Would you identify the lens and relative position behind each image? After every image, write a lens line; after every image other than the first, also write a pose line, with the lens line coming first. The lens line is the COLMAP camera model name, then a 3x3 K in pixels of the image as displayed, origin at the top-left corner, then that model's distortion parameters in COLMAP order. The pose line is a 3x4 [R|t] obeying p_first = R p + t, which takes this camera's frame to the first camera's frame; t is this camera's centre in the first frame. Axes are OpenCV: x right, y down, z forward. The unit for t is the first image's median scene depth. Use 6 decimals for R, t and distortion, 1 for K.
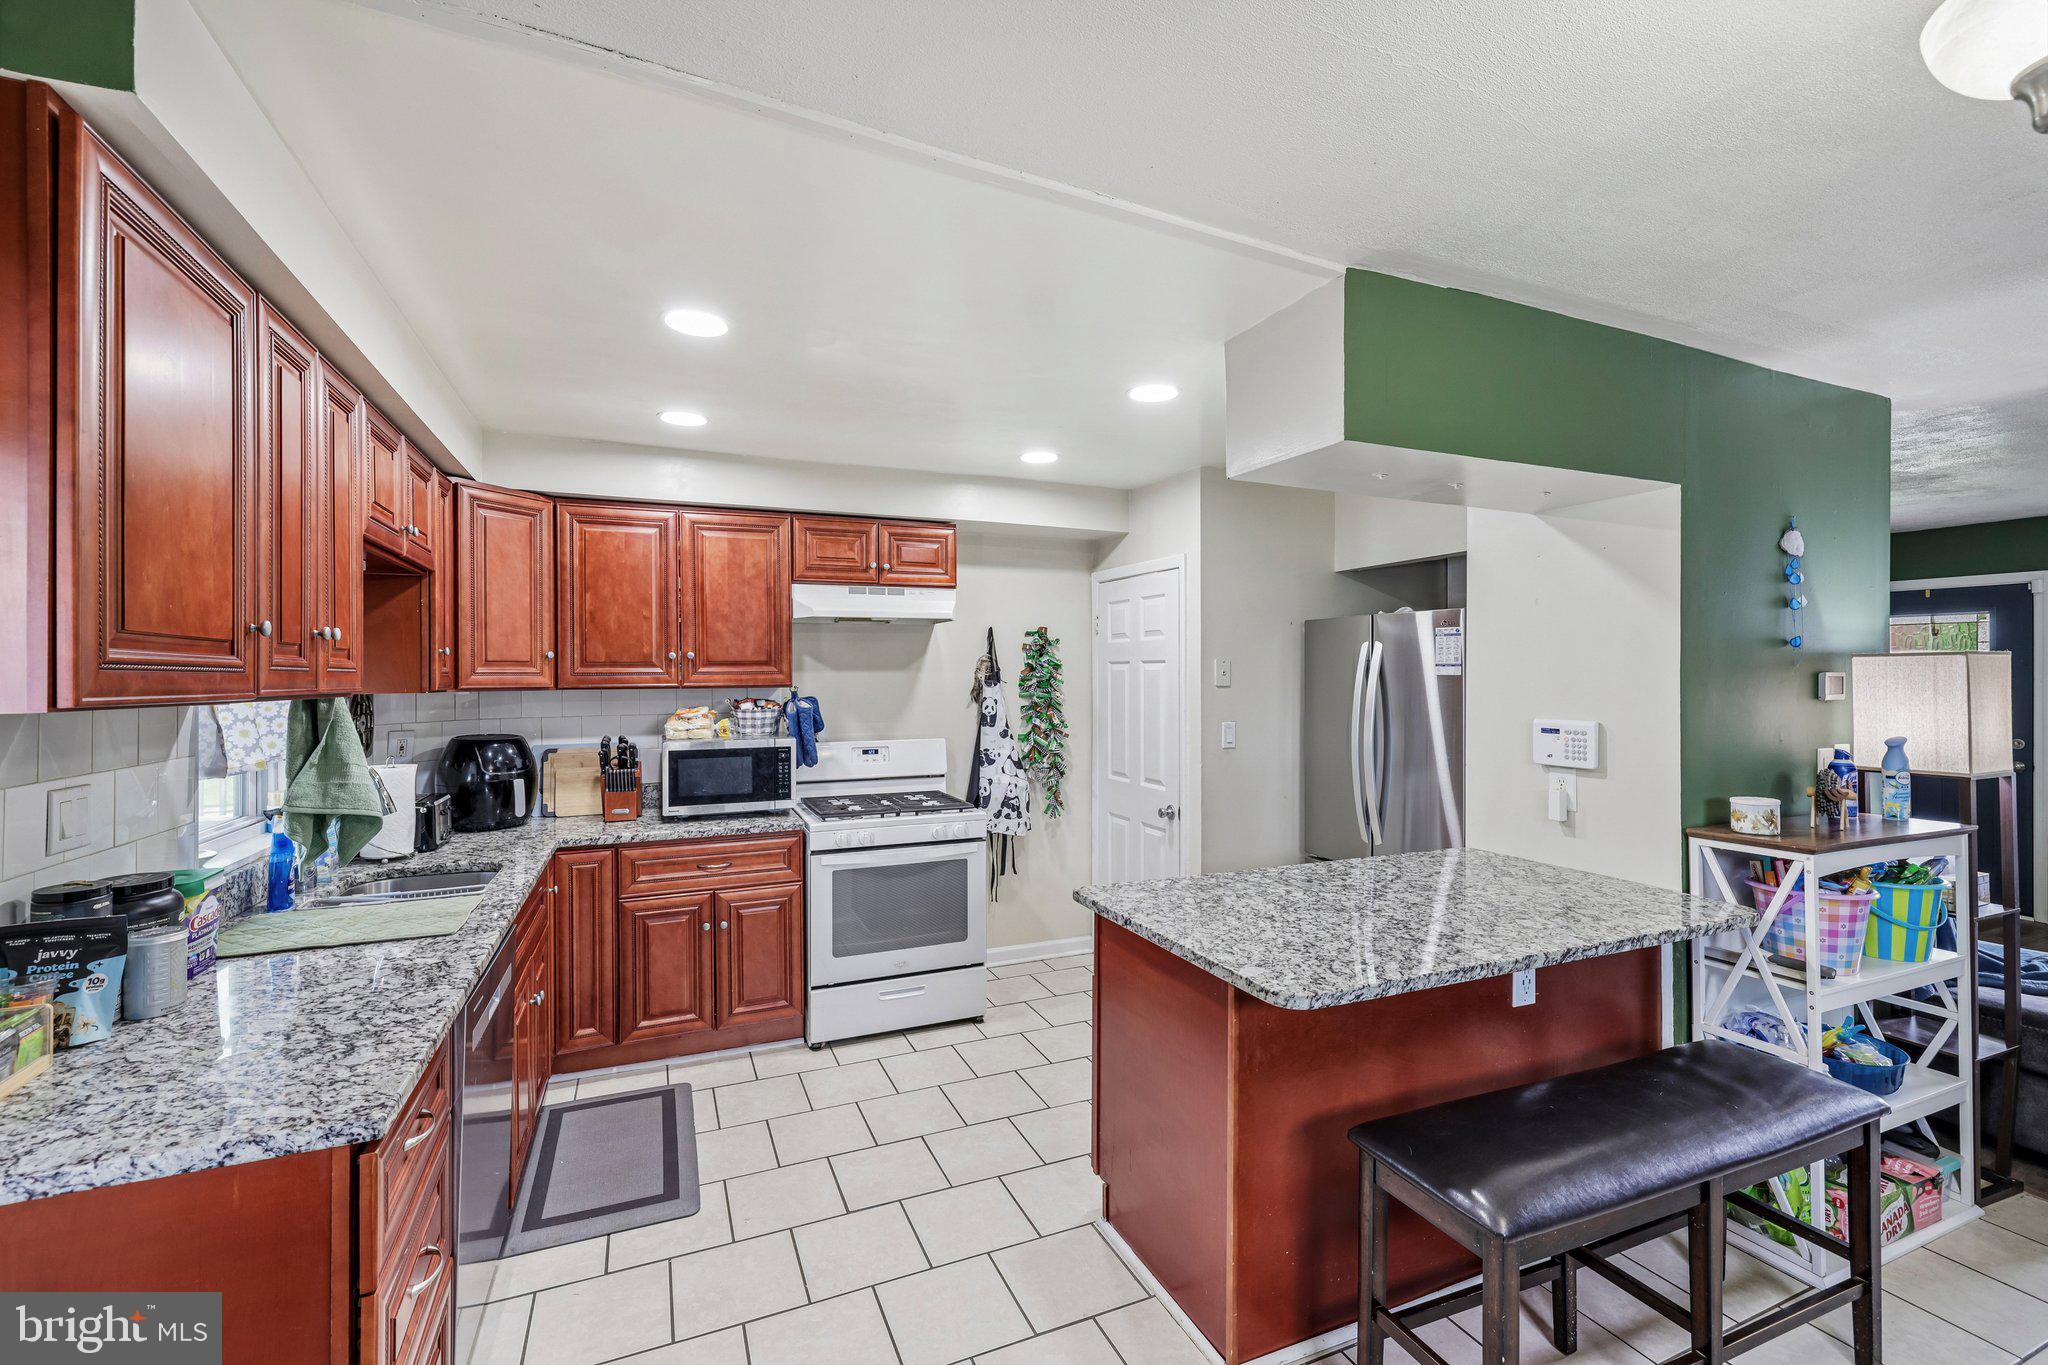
lens RADIAL K [[862.3, 0, 1020.7], [0, 862.3, 669.4], [0, 0, 1]] dist [-0.001624, 0.000686]
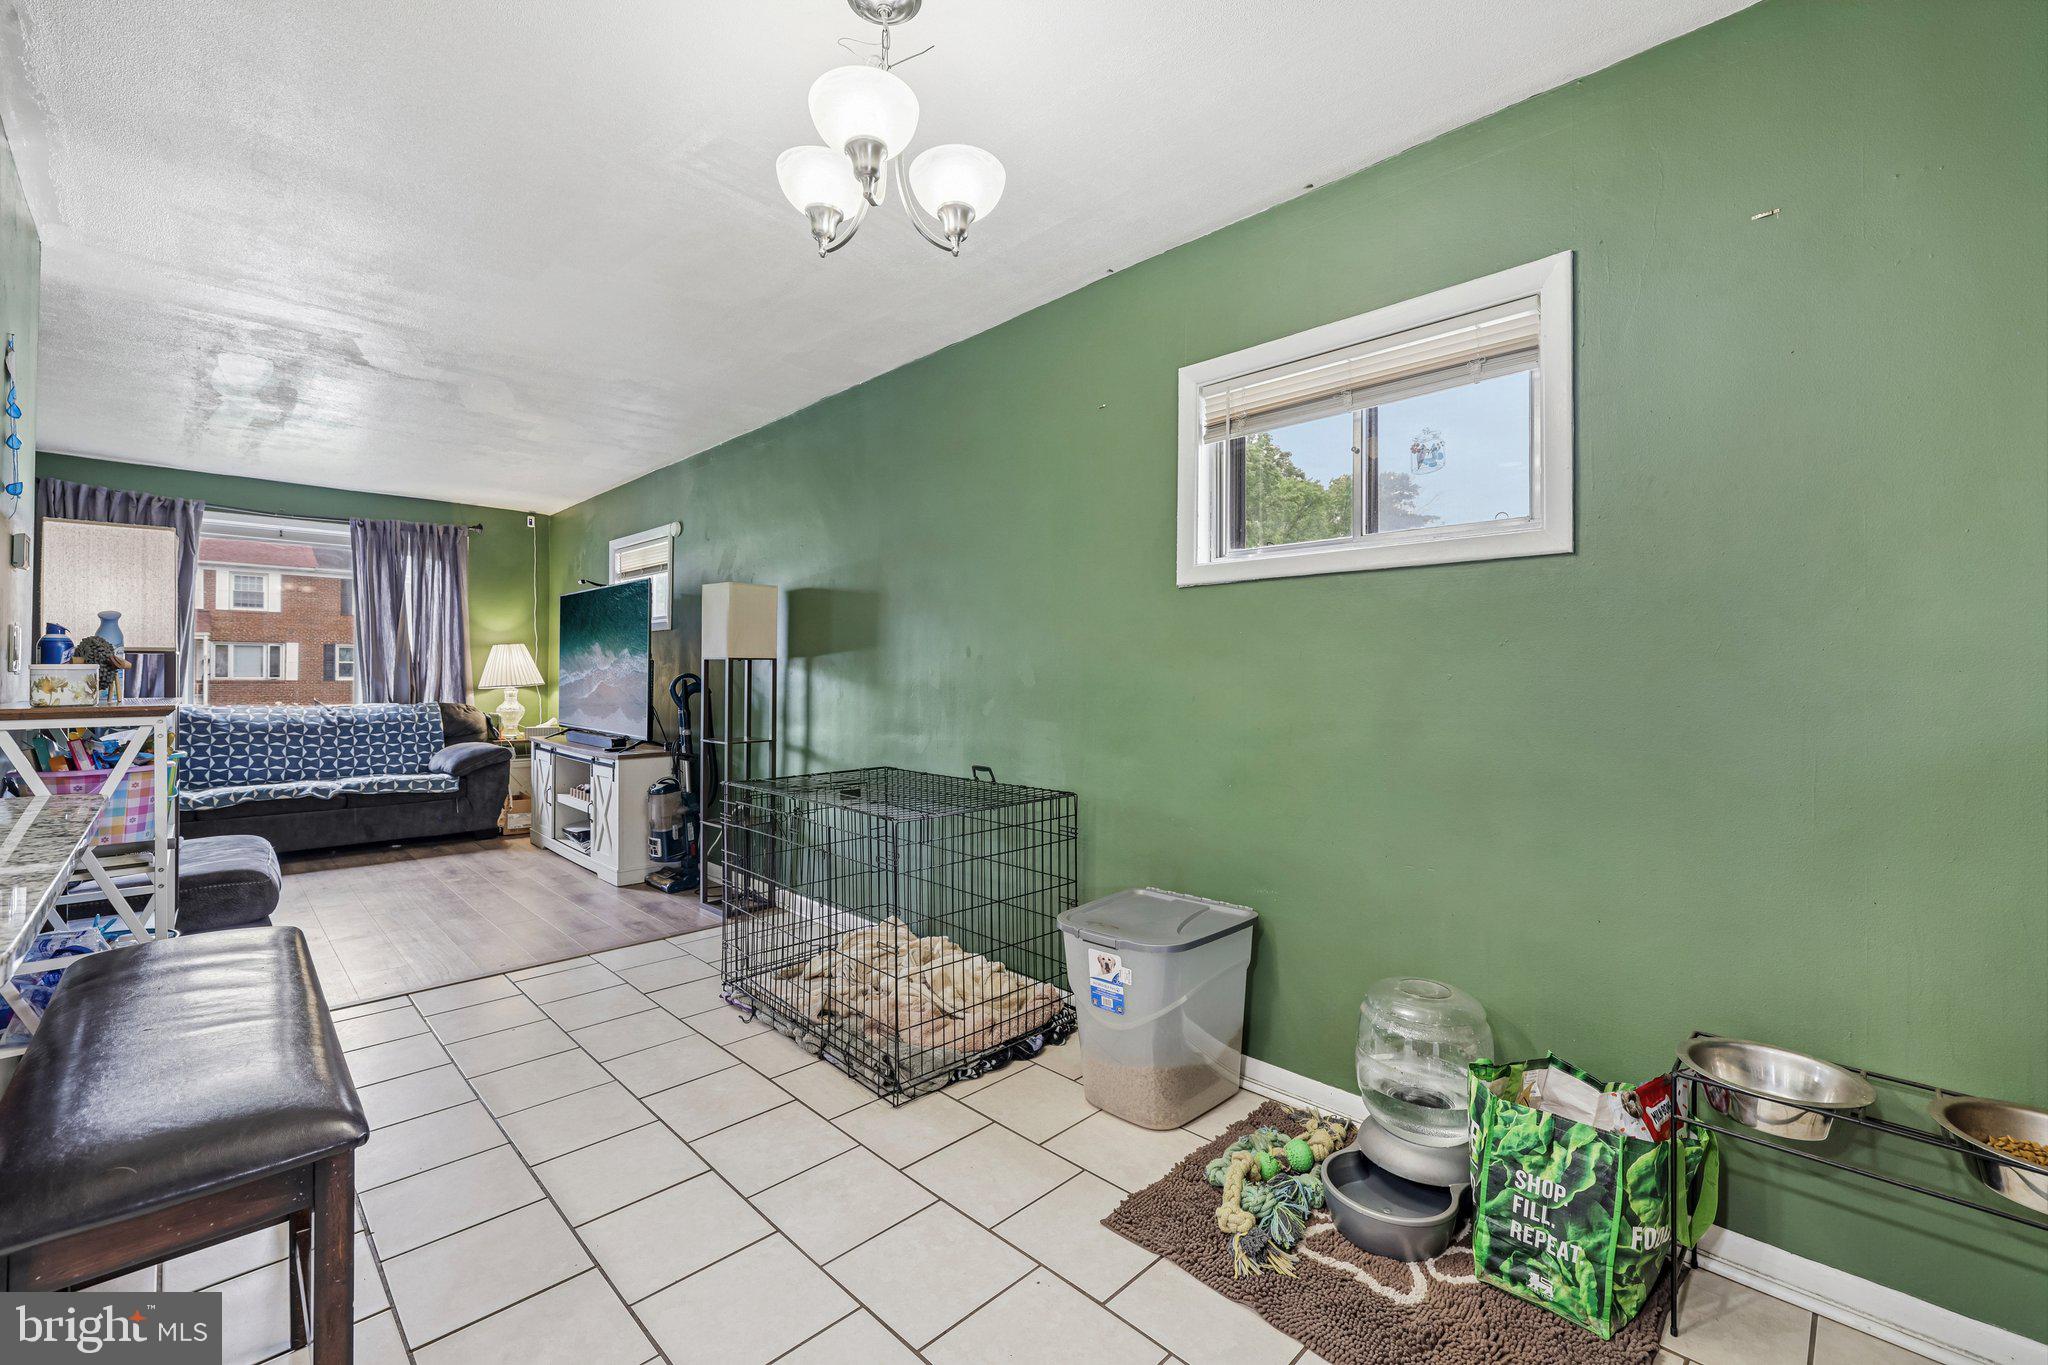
lens RADIAL K [[862.3, 0, 1012.4], [0, 862.3, 666.9], [0, 0, 1]] dist [-0.001624, 0.000686]
pose [[-0.355824, 0.006985, 0.934527, -0.142678], [-0.013992, 0.999820, -0.012800, 0.098472], [-0.934448, -0.017630, -0.355662, 0.299805]]
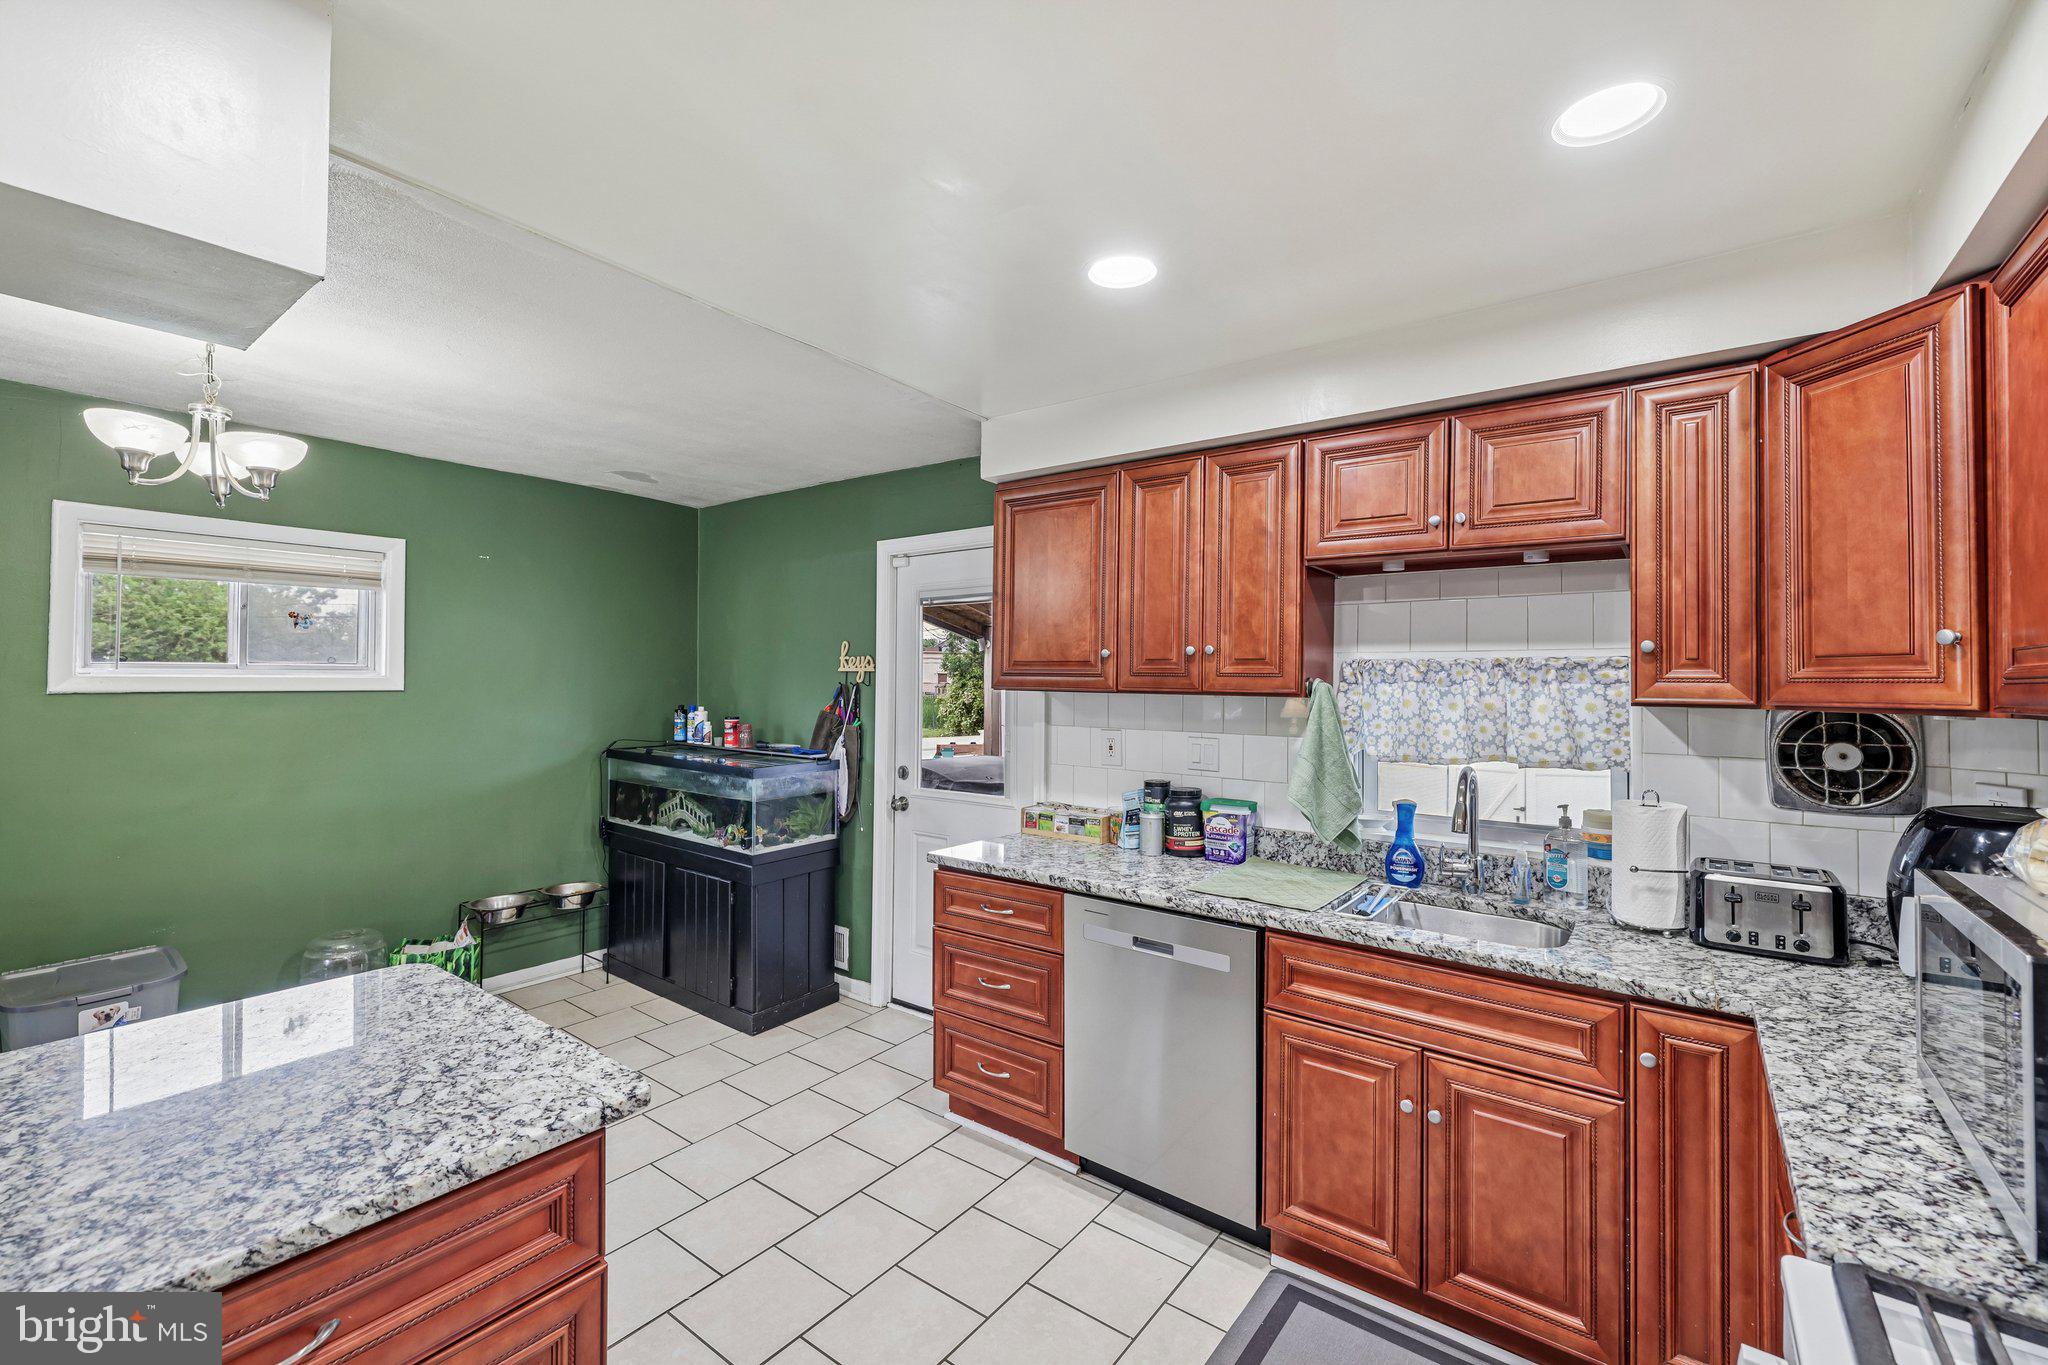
lens RADIAL K [[862.3, 0, 1019.1], [0, 862.3, 668.6], [0, 0, 1]] dist [-0.001624, 0.000686]
pose [[-0.871245, -0.011155, -0.490721, 0.085718], [-0.002741, 0.999837, -0.017862, 0.008305], [0.490840, -0.014217, -0.871133, 1.072784]]
